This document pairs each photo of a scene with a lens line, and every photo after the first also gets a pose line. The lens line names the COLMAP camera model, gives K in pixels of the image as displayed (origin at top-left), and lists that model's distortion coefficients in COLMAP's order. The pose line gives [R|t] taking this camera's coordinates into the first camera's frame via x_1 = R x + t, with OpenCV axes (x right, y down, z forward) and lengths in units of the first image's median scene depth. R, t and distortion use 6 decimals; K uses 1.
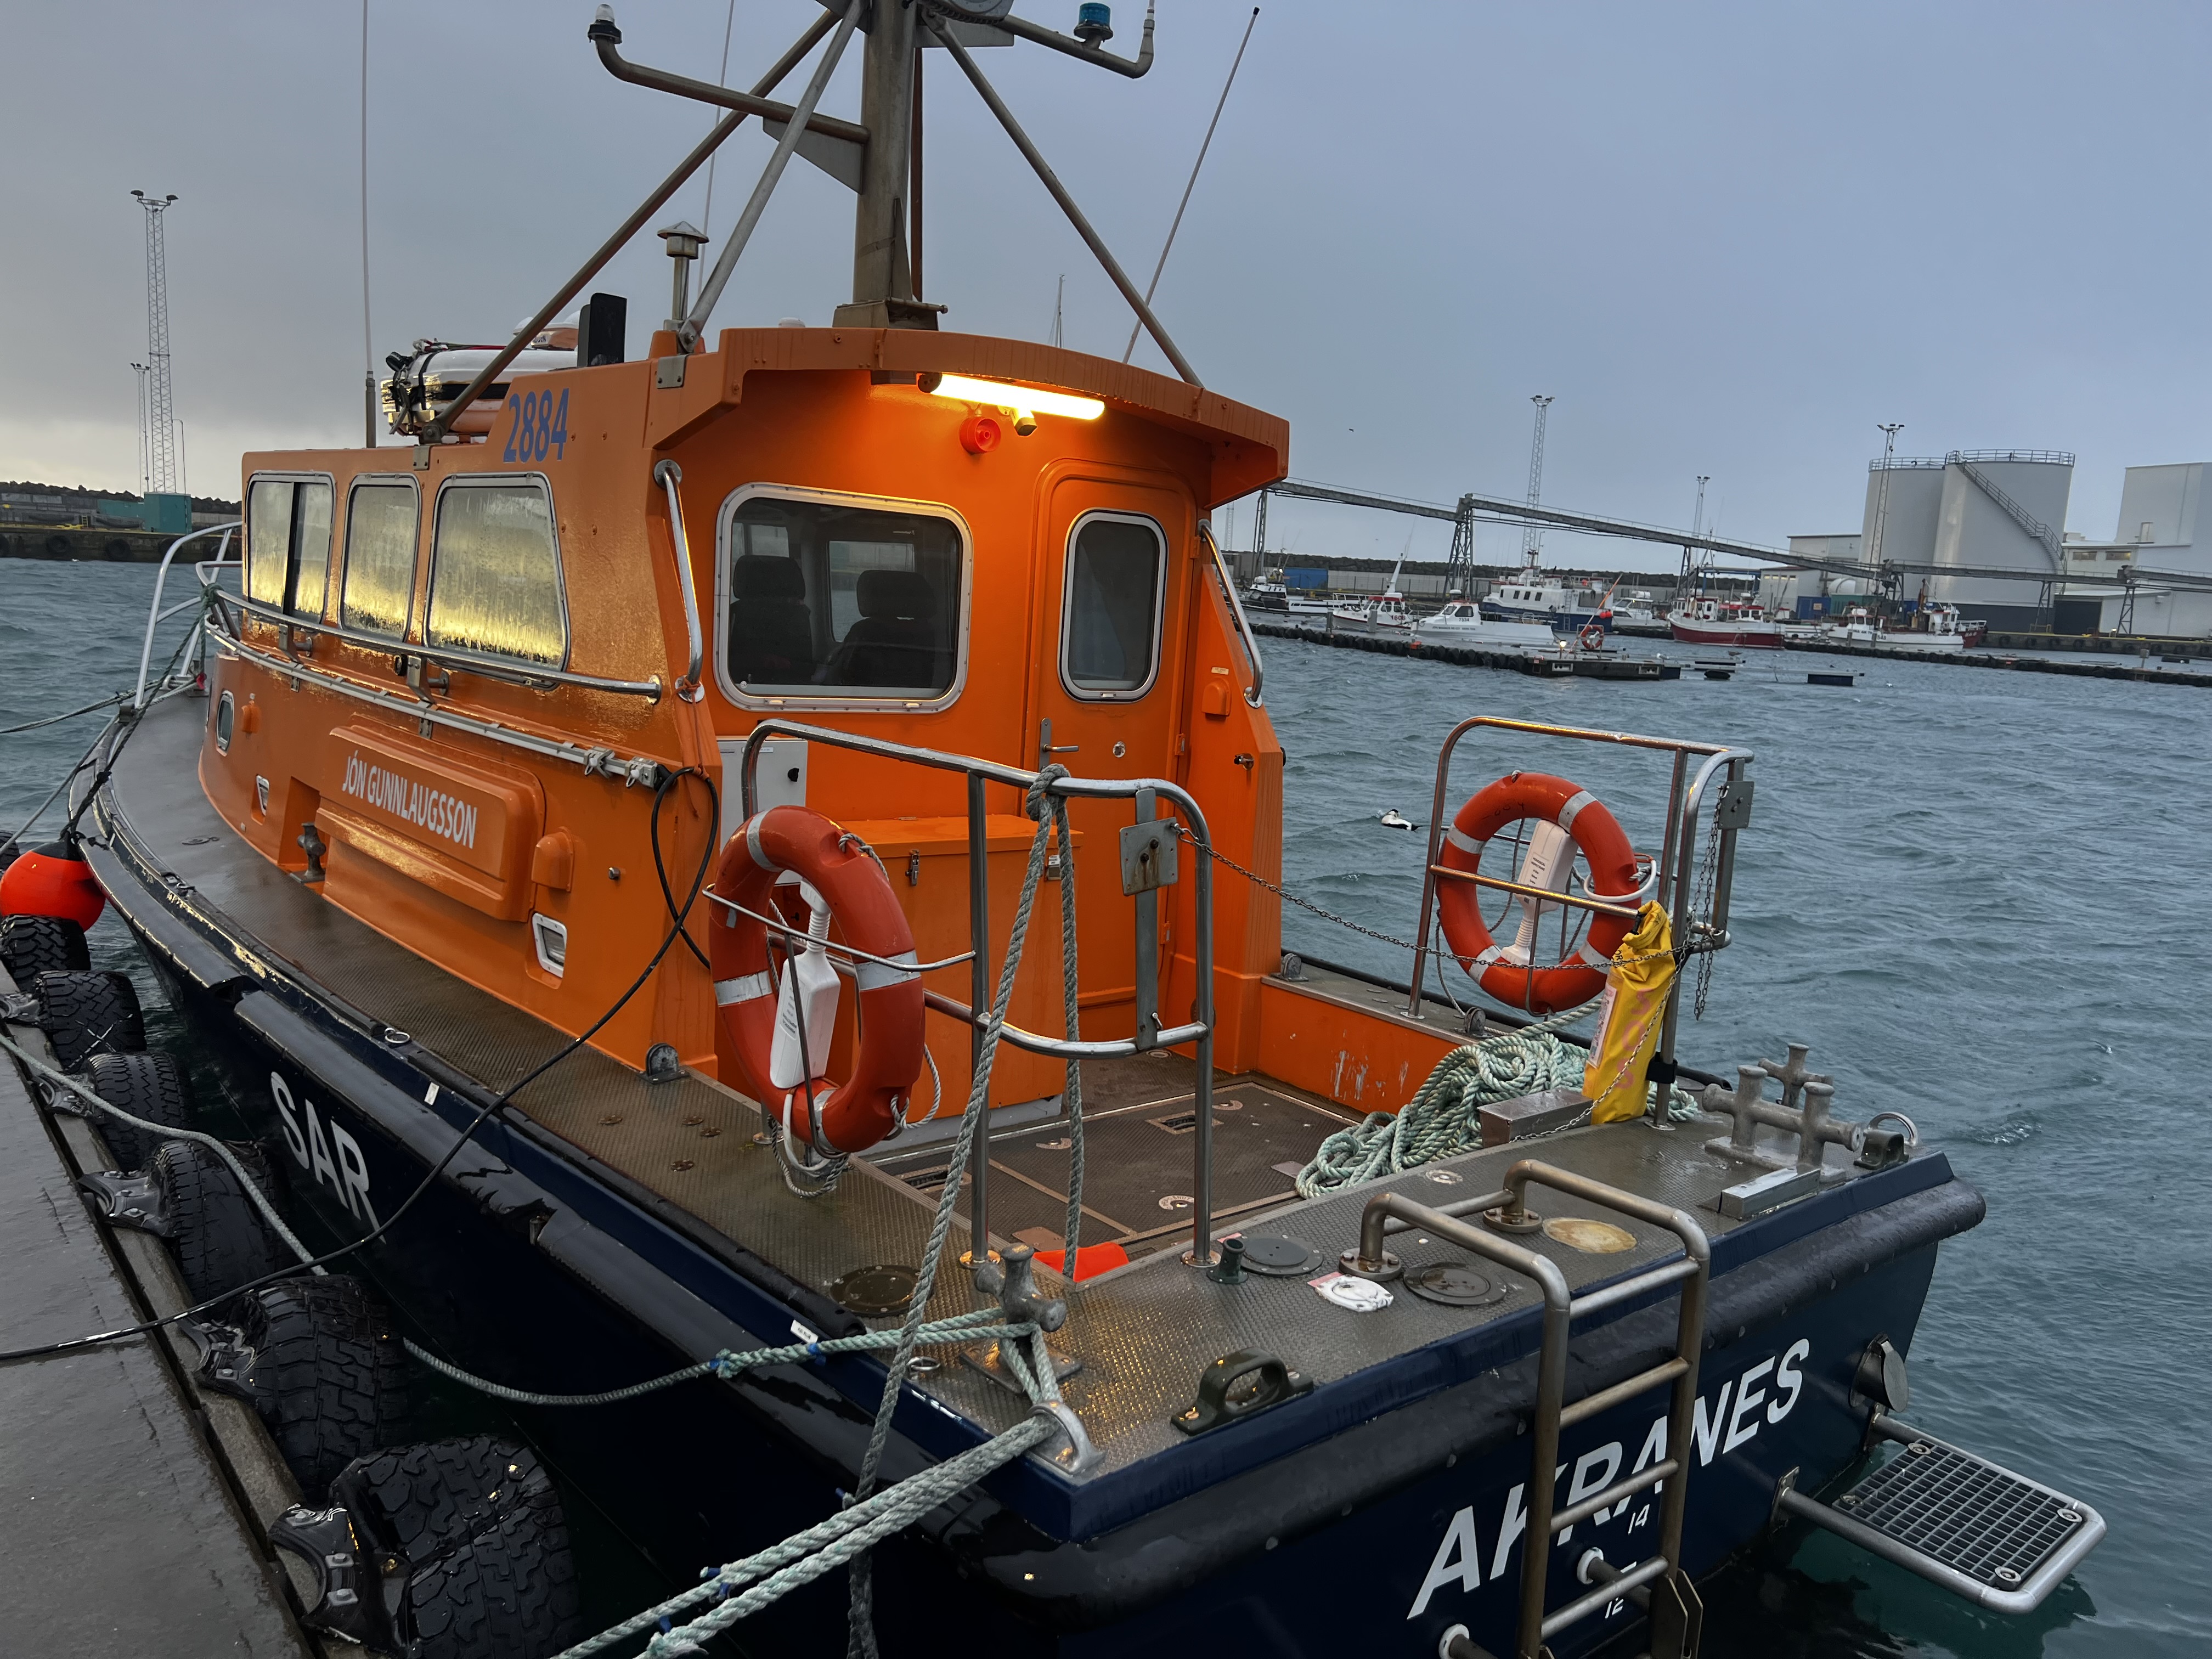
lens RADIAL K [[1656.1, 0, 1090.0], [0, 1656.1, 819.8], [0, 0, 1]] dist [0.044760, -0.052733]
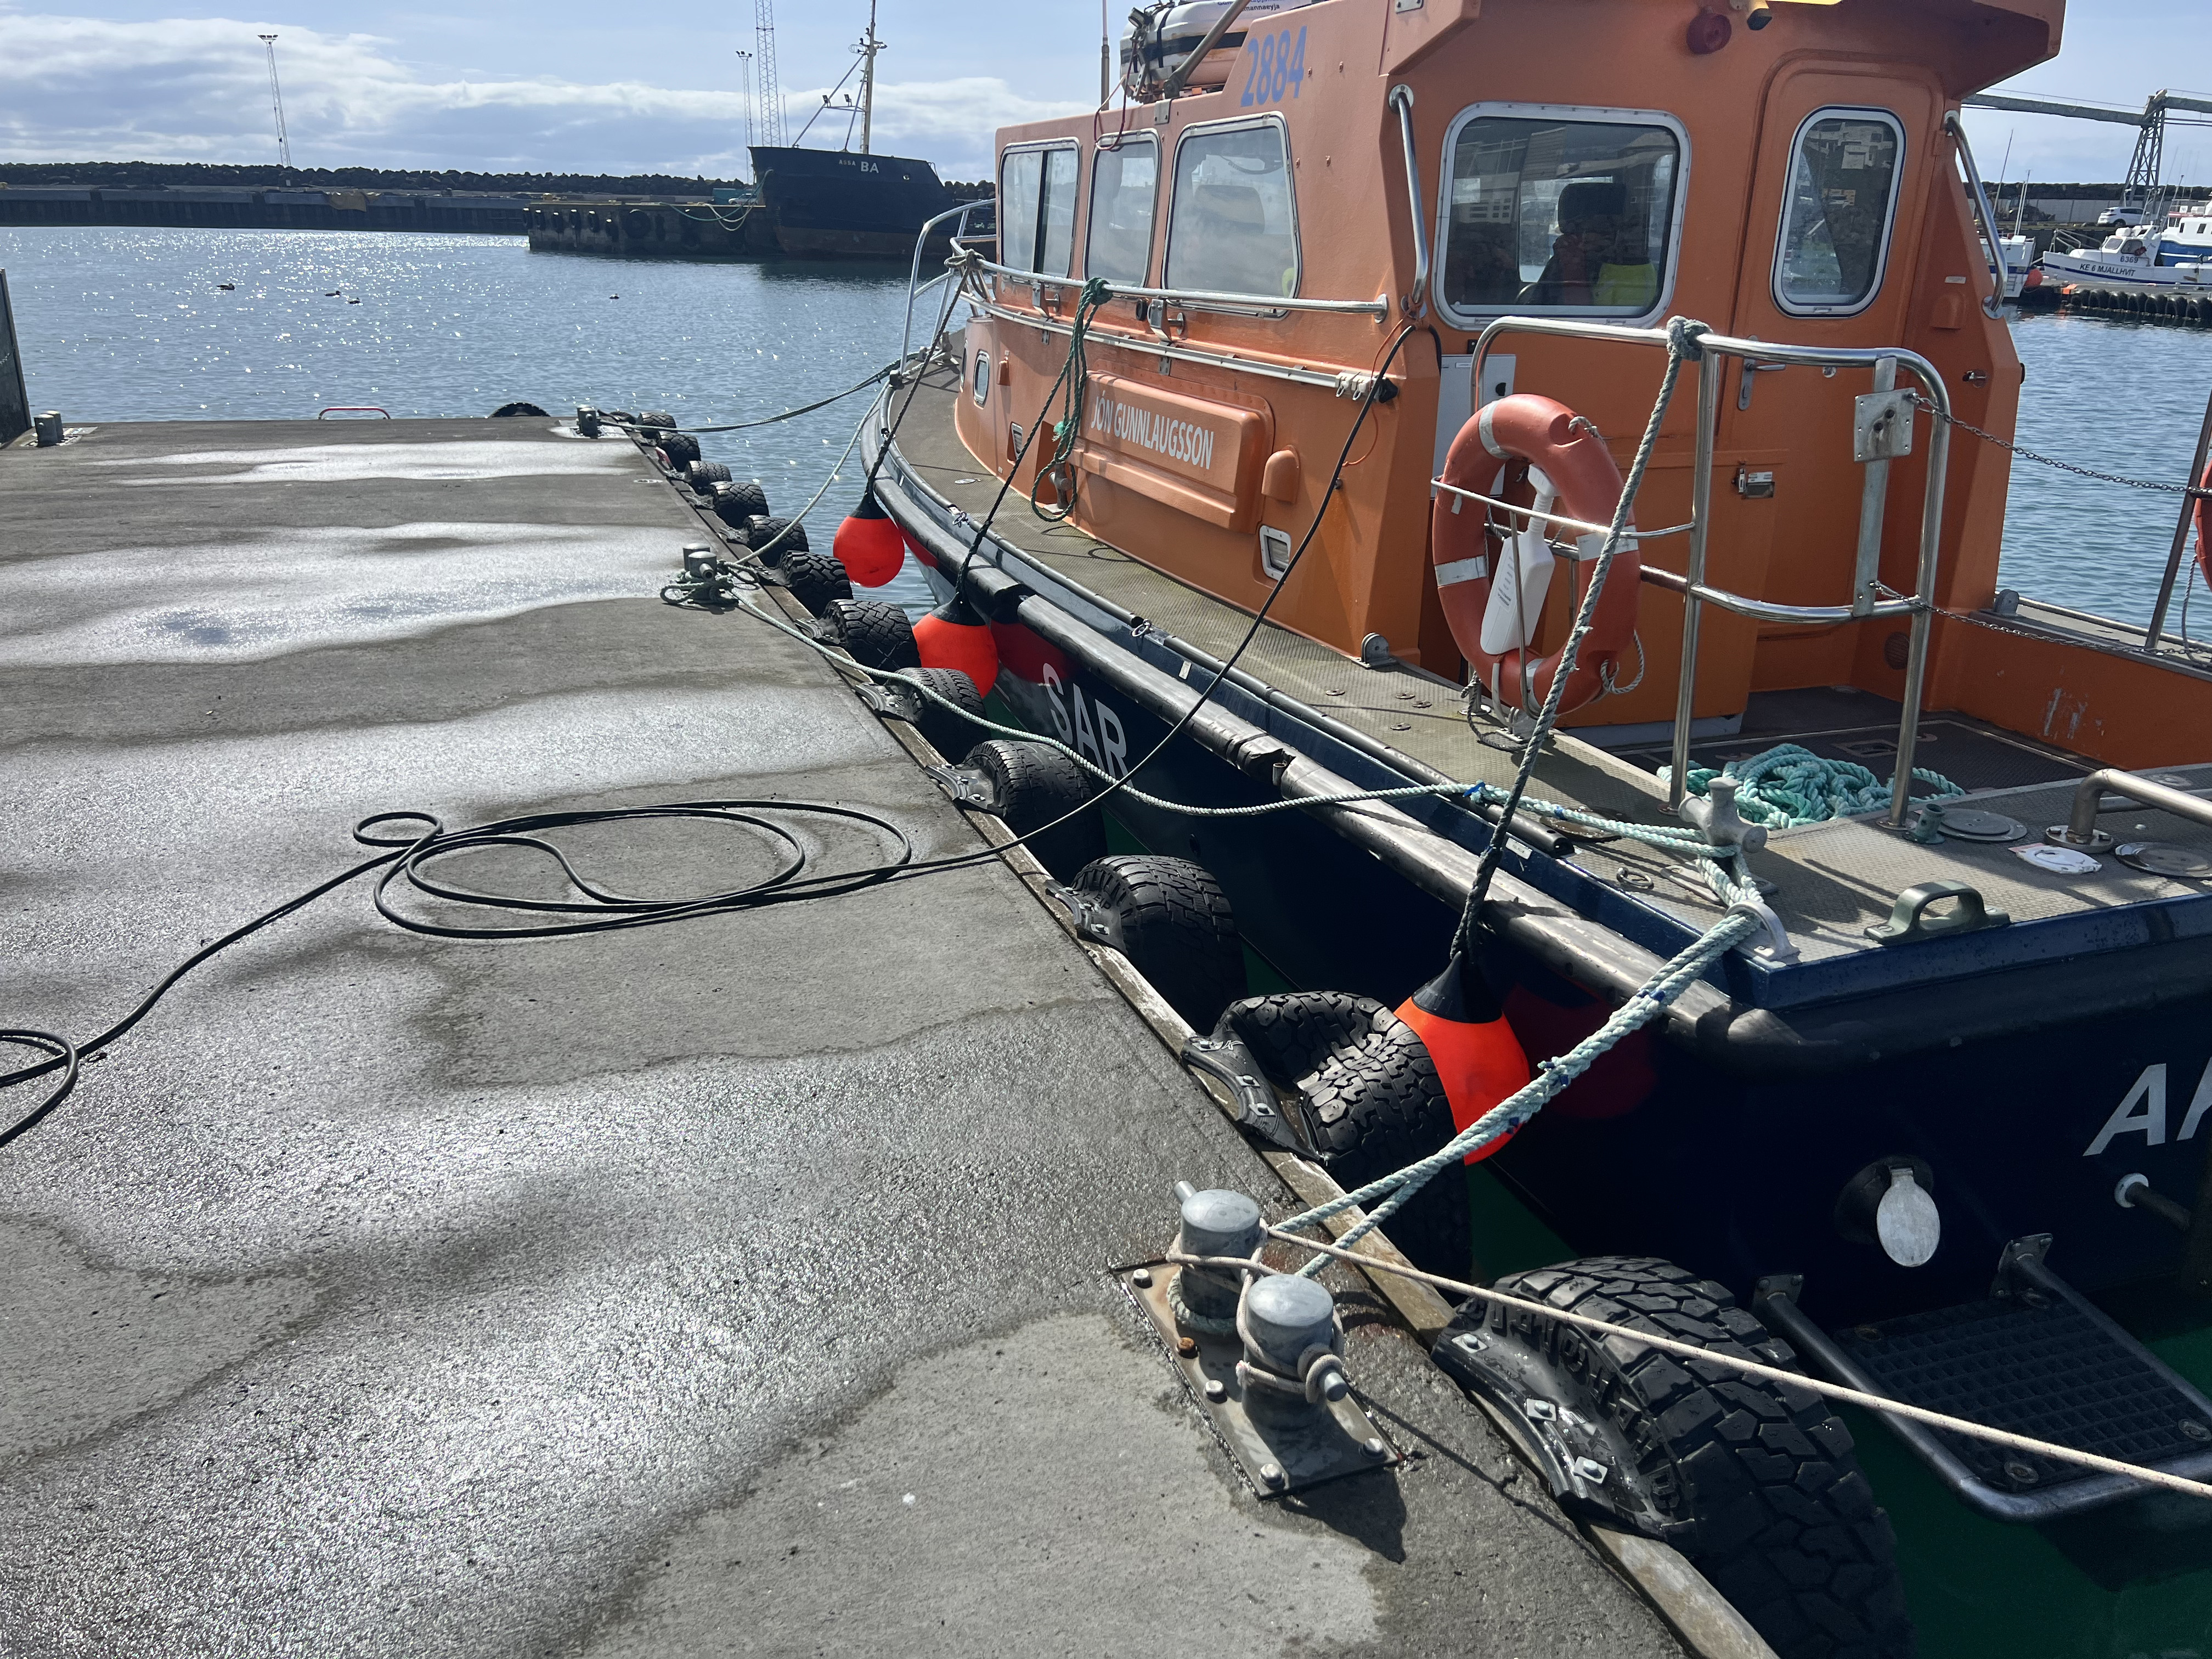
lens RADIAL K [[1656.1, 0, 1090.0], [0, 1656.1, 819.8], [0, 0, 1]] dist [0.044760, -0.052733]
pose [[0.932275, 0.068446, -0.355216, -0.025954], [-0.003920, 0.983791, 0.179278, 0.052464], [0.361729, -0.165744, 0.917432, -0.123391]]
